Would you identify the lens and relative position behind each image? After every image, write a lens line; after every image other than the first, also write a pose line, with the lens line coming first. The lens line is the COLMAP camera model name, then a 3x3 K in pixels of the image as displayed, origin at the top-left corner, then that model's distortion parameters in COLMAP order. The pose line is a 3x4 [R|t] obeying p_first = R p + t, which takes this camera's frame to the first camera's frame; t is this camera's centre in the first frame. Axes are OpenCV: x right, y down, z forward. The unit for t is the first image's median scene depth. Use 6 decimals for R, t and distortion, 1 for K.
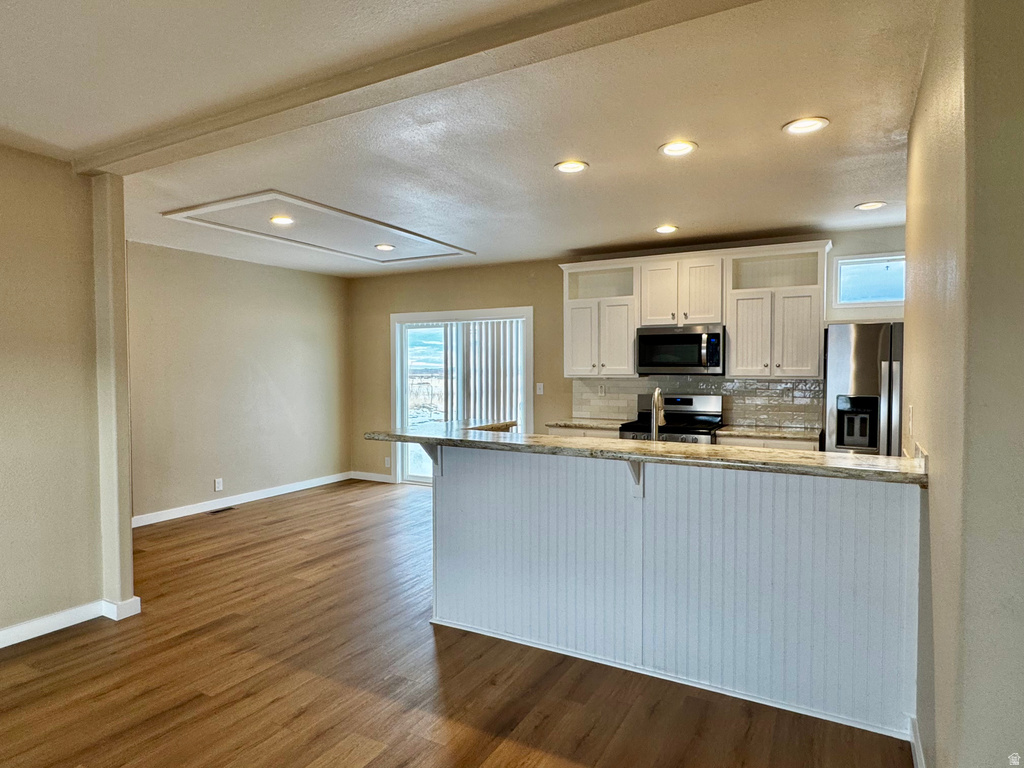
lens RADIAL K [[600.4, 0, 512.3], [0, 600.4, 385.3], [0, 0, 1]] dist [-0.003427, 0.000457]
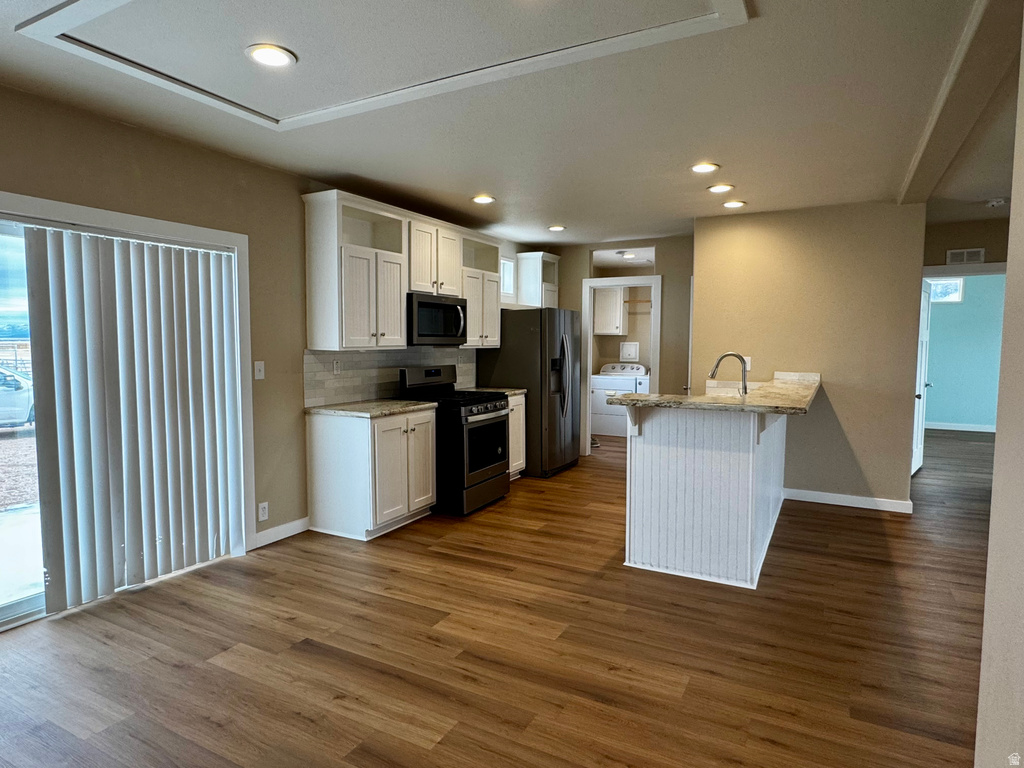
lens RADIAL K [[600.4, 0, 512.3], [0, 600.4, 385.3], [0, 0, 1]] dist [-0.003427, 0.000457]
pose [[-0.006779, -0.074517, 0.997197, -0.727283], [0.027488, 0.996829, 0.074677, -0.022808], [-0.999599, 0.027917, -0.004709, 0.915397]]
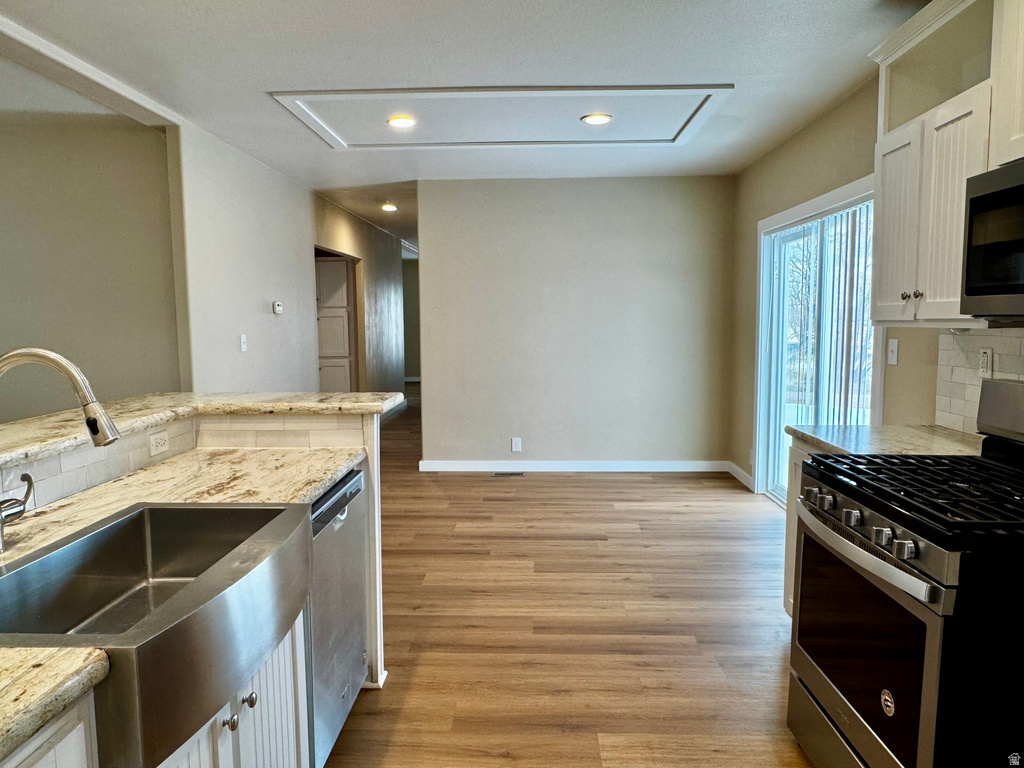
lens RADIAL K [[686.5, 0, 512.8], [0, 686.5, 381.8], [0, 0, 1]] dist [0.002751, 0.001541]
pose [[0.452846, 0.081769, -0.887831, 0.464856], [-0.020240, 0.996472, 0.081451, -0.009889], [0.891359, -0.018915, 0.452903, 0.638198]]
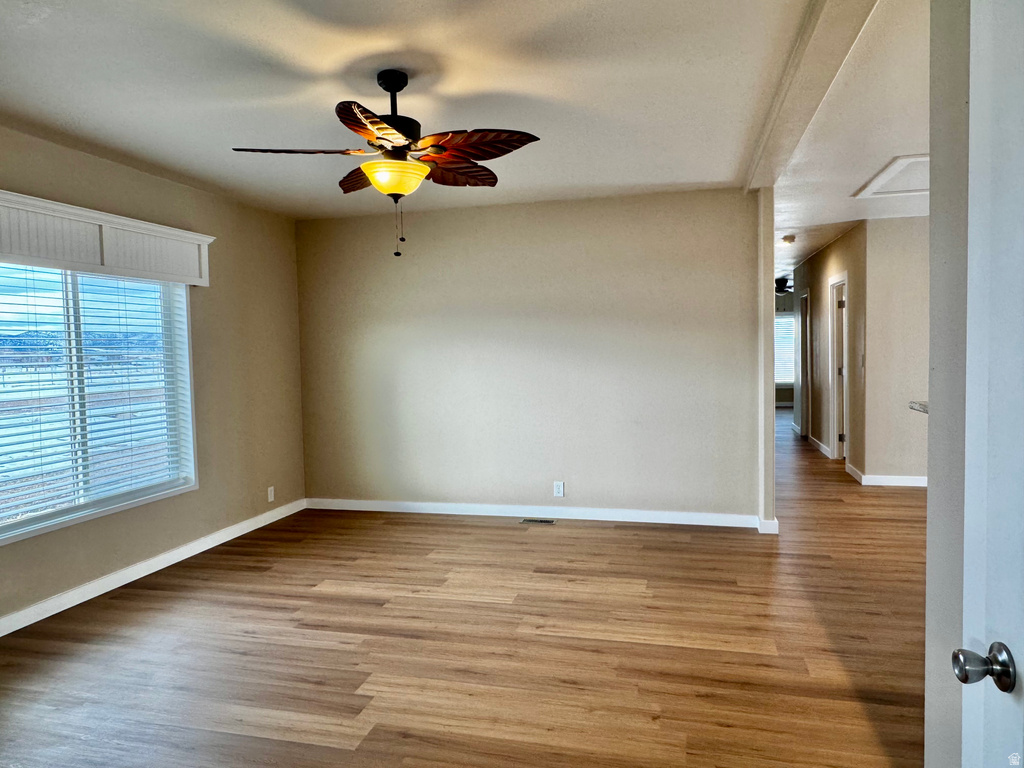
lens RADIAL K [[687.9, 0, 516.8], [0, 687.9, 385.8], [0, 0, 1]] dist [-0.007720, -0.001414]
pose [[0.262832, 0.048925, -0.963600, 0.408730], [-0.010664, 0.998800, 0.047803, 0.004765], [0.964783, -0.002288, 0.263039, 0.064386]]
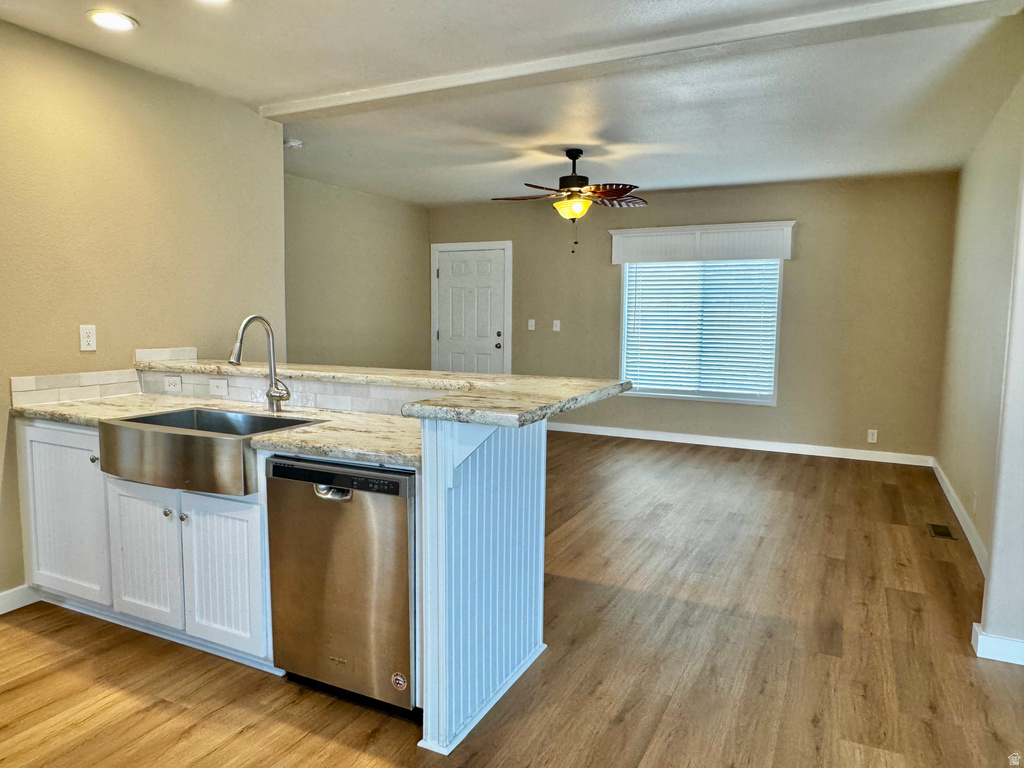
lens RADIAL K [[690.1, 0, 512.0], [0, 690.1, 384.0], [0, 0, 1]] dist [-0.003615, 0.001114]
pose [[-0.998938, -0.004025, -0.045905, -0.037773], [-0.010155, 0.990917, 0.134091, -0.018082], [0.044949, 0.134415, -0.989905, 1.155630]]
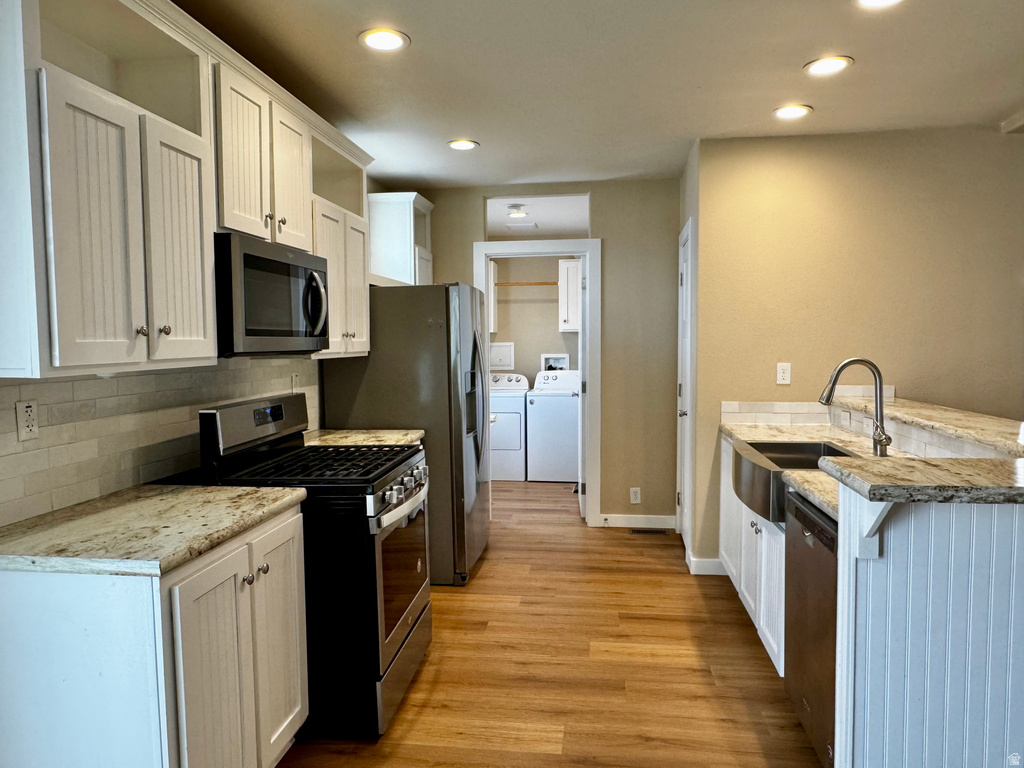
lens RADIAL K [[690.1, 0, 512.0], [0, 690.1, 384.0], [0, 0, 1]] dist [-0.003615, 0.001114]
pose [[-0.364022, -0.055828, 0.929716, -0.278837], [0.038239, 0.996465, 0.074808, -0.028286], [-0.930605, 0.062783, -0.360600, 1.059870]]
